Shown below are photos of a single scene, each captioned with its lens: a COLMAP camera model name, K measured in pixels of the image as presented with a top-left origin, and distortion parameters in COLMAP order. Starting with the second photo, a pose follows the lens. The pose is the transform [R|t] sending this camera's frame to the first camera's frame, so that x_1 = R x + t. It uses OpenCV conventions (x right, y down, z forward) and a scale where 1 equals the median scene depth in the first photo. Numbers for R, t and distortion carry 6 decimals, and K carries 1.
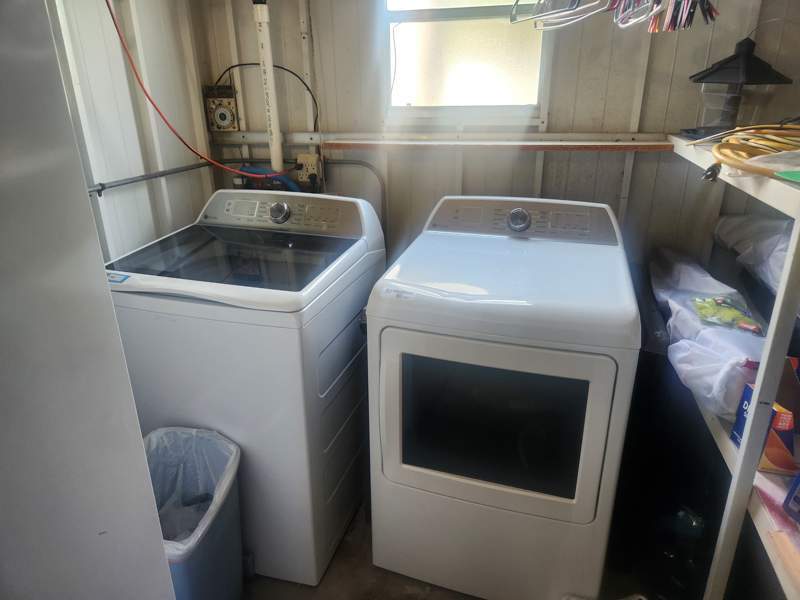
lens RADIAL K [[539.2, 0, 398.0], [0, 539.2, 292.9], [0, 0, 1]] dist [0.054431, -0.045107]
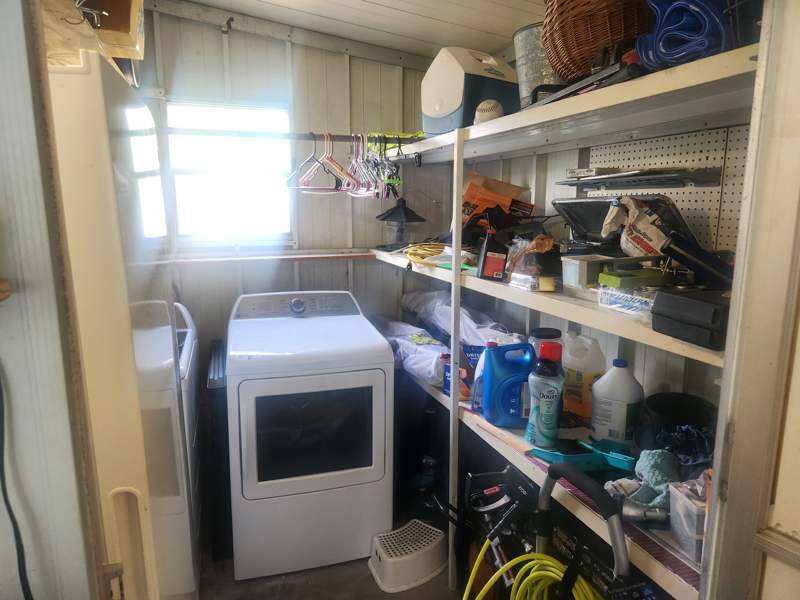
lens RADIAL K [[539.2, 0, 398.6], [0, 539.2, 302.9], [0, 0, 1]] dist [0.054431, -0.045107]
pose [[0.824733, -0.092573, 0.557894, -0.614254], [0.192919, 0.973389, -0.123674, 0.156726], [-0.531600, 0.209626, 0.820645, -0.618629]]
